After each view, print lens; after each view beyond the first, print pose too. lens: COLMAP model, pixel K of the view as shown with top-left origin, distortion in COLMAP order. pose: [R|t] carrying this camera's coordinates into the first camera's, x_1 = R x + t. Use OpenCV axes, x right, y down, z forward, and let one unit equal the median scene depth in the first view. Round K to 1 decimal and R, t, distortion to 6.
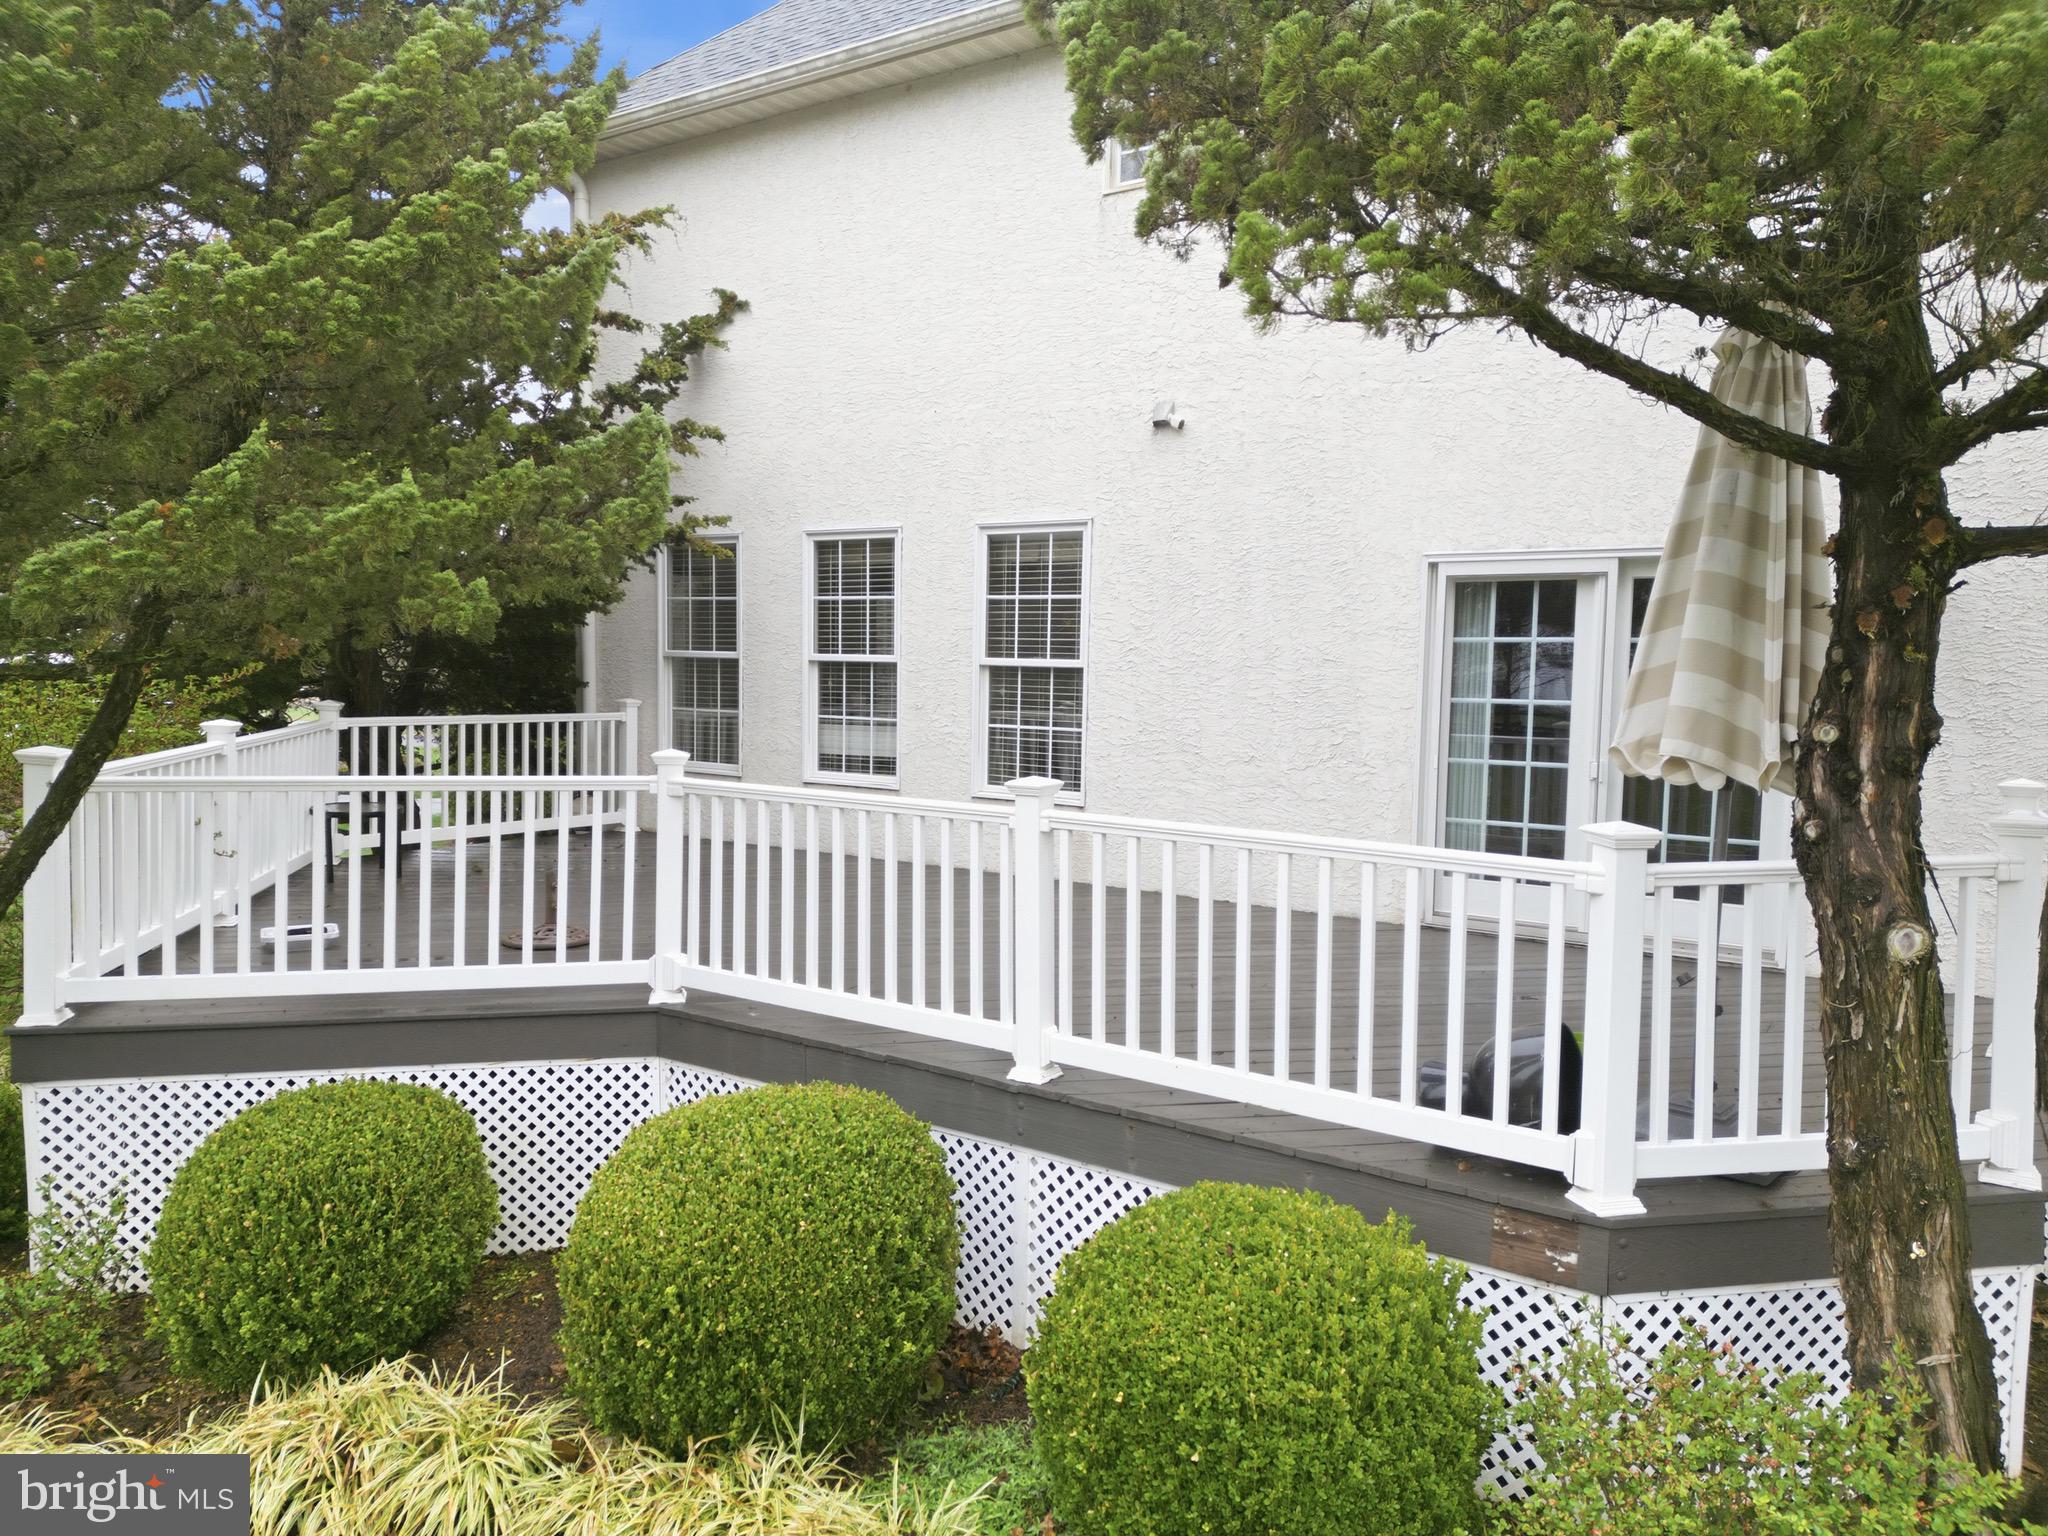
lens RADIAL K [[1423.2, 0, 1024.0], [0, 1423.2, 768.0], [0, 0, 1]] dist [0.055368, -0.039834]
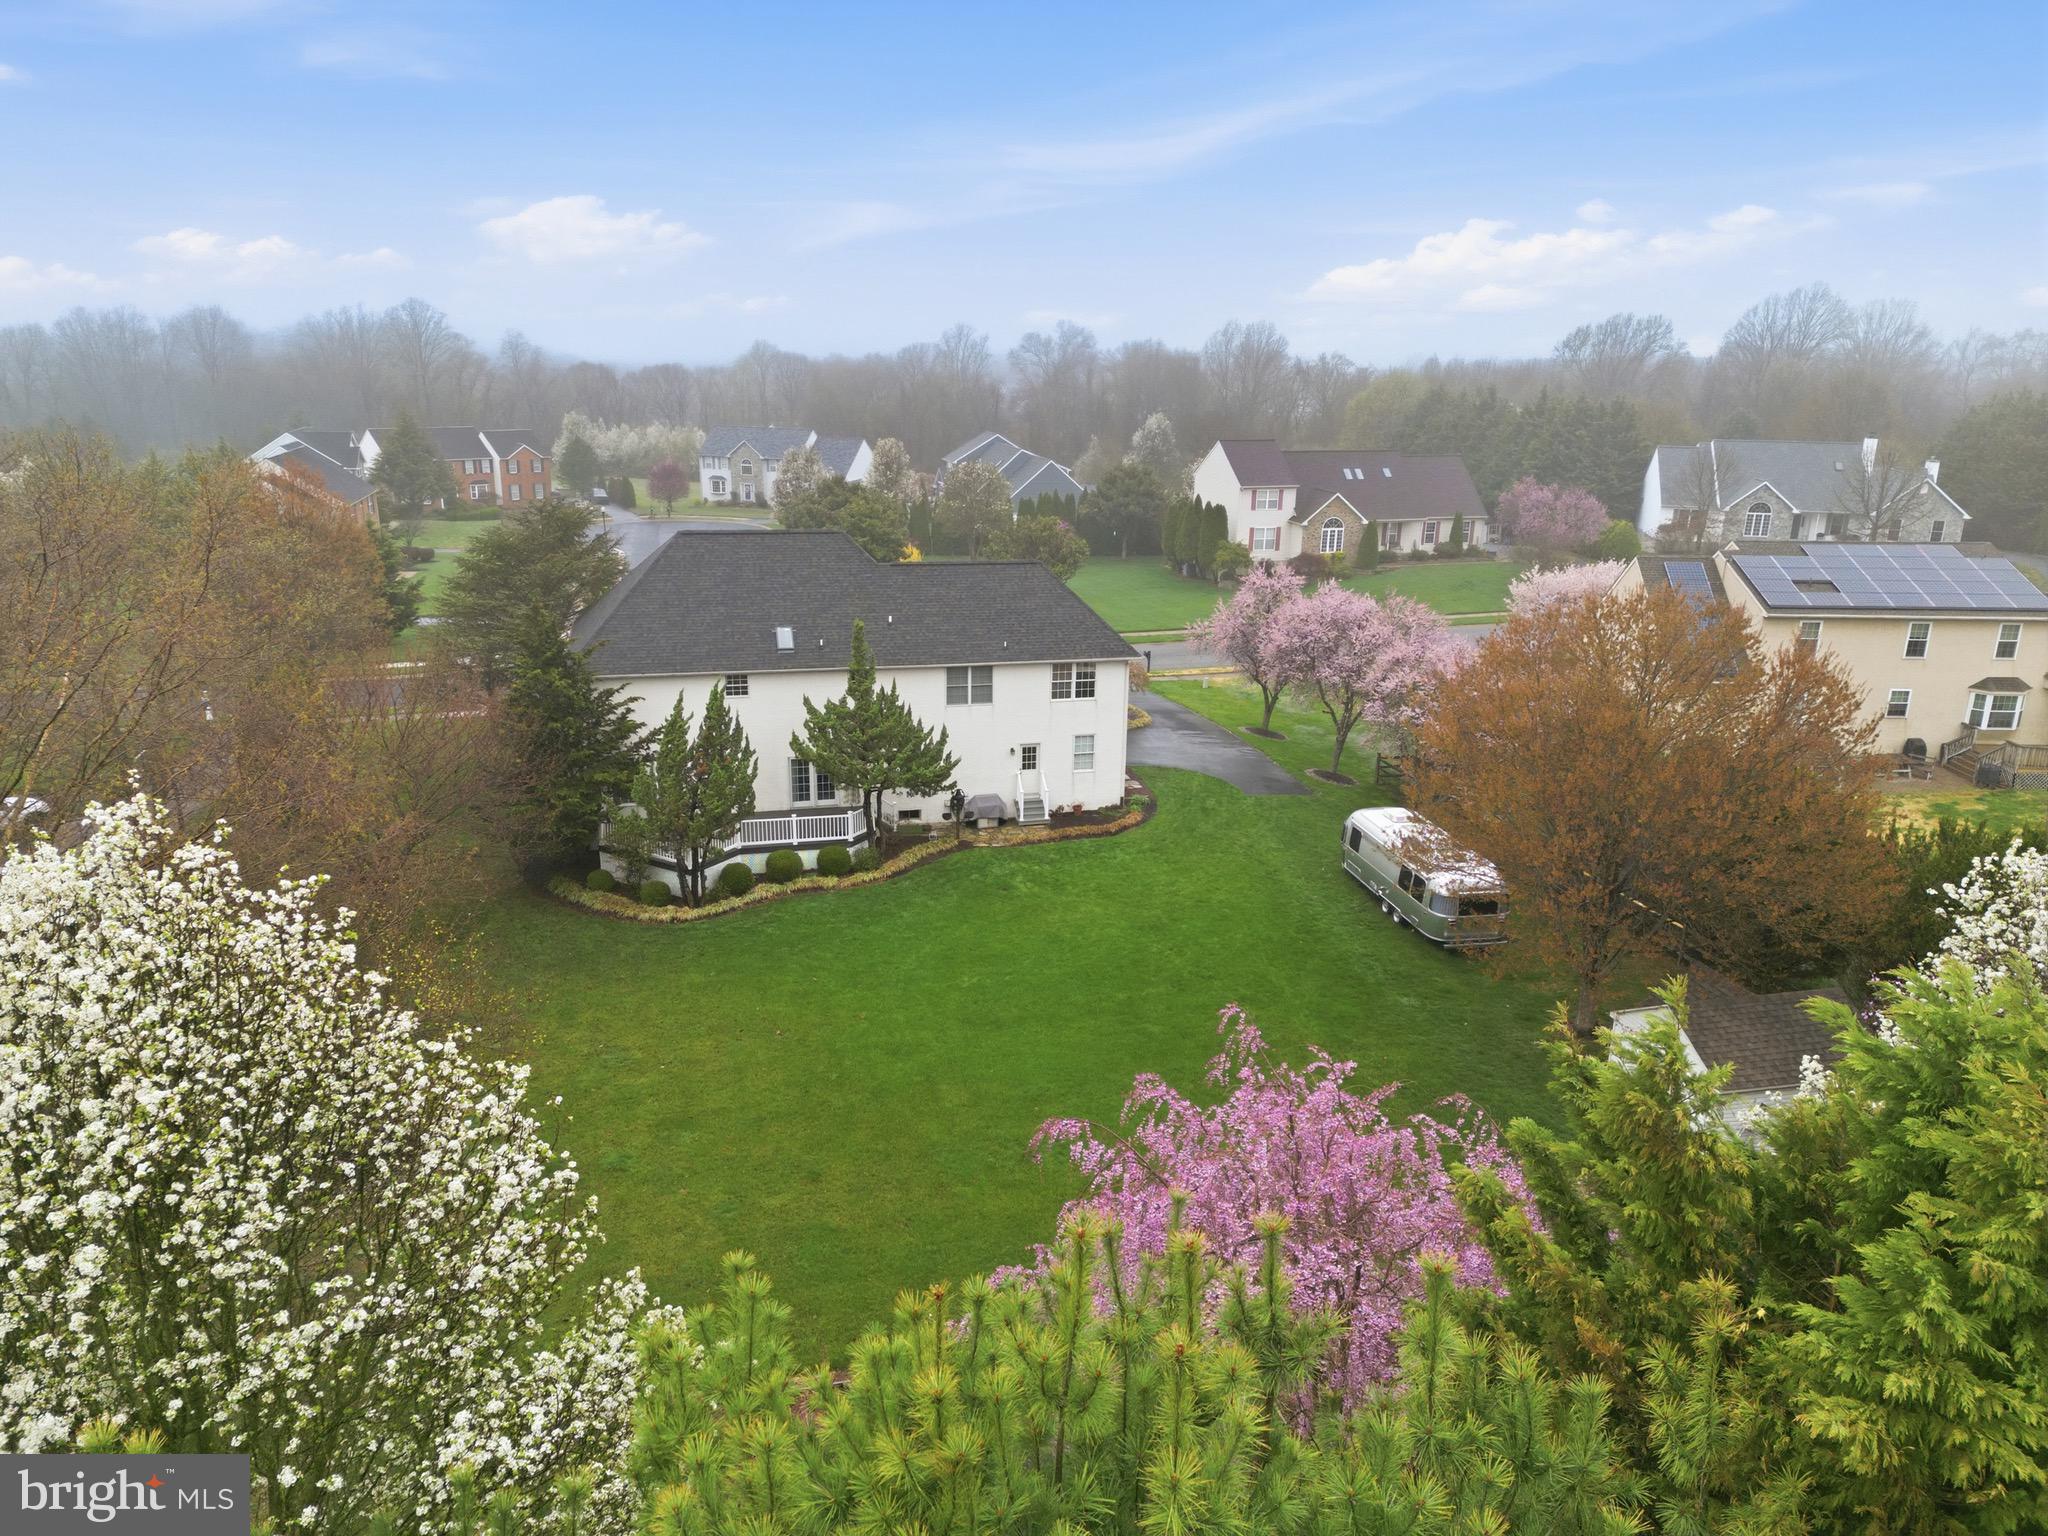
lens RADIAL K [[1423.2, 0, 1024.0], [0, 1423.2, 768.0], [0, 0, 1]] dist [0.055368, -0.039834]
pose [[0.674018, -0.224429, 0.703798, -4.947788], [0.053138, 0.964995, 0.256830, -2.366024], [-0.736801, -0.135709, 0.662350, -5.702391]]
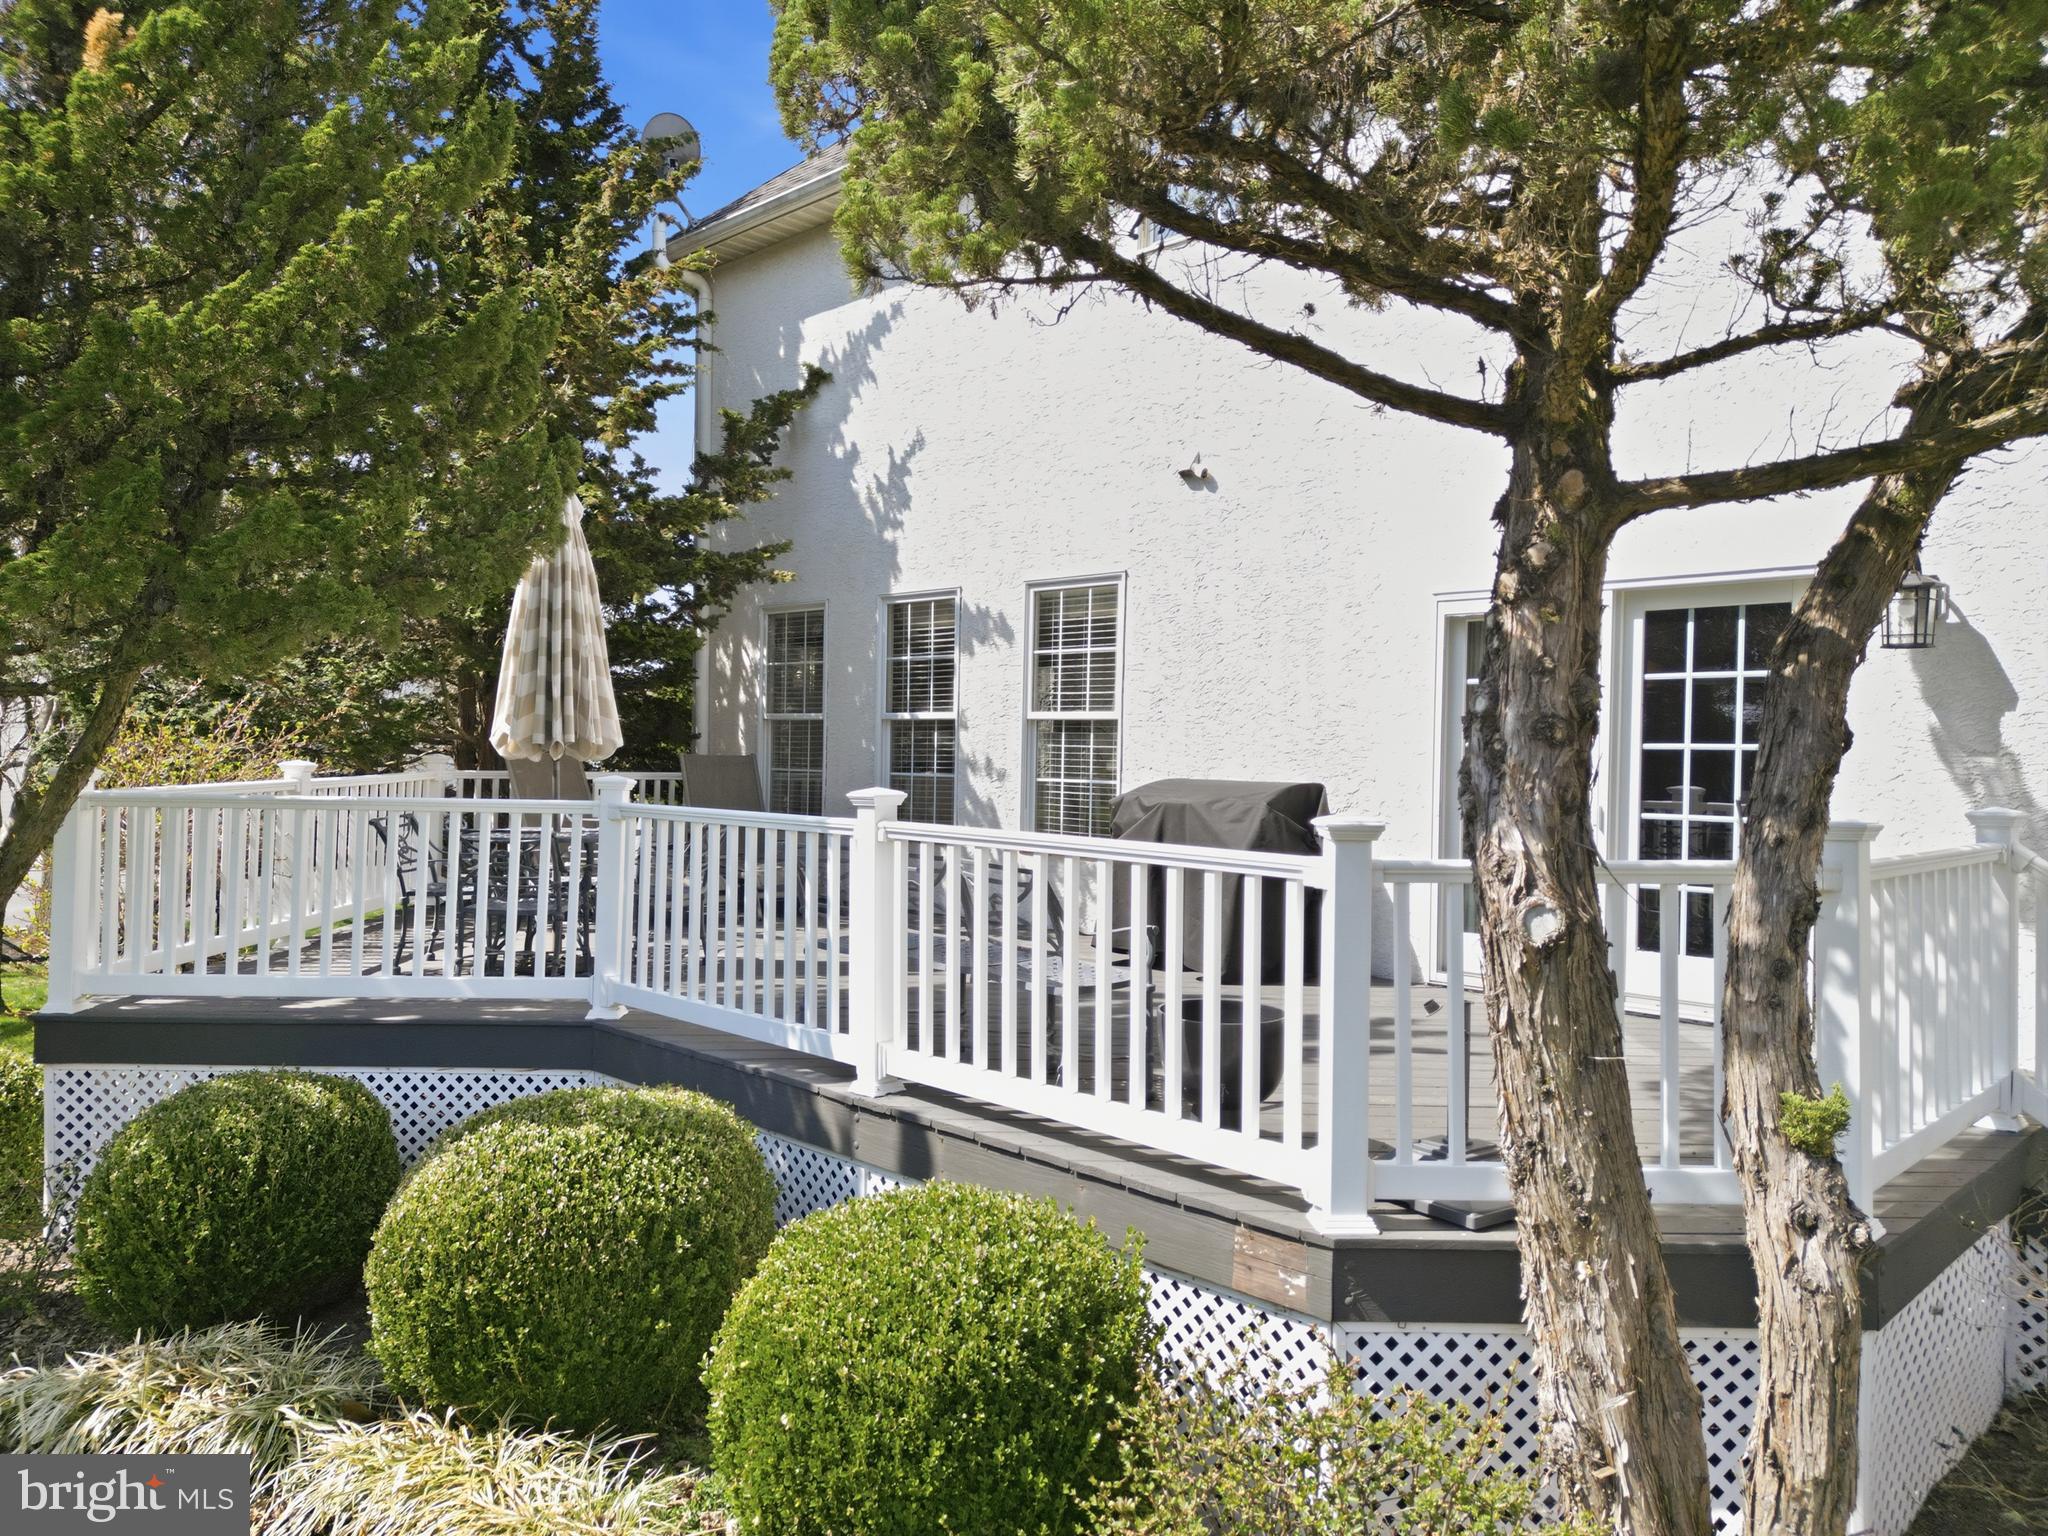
lens RADIAL K [[1447.5, 0, 1024.2], [0, 1447.5, 806.2], [0, 0, 1]] dist [0.034181, -0.001922]
pose [[0.983815, 0.013460, -0.178678, 0.249226], [-0.021359, 0.998874, -0.042356, 0.050835], [0.177907, 0.045487, 0.982995, 0.013688]]
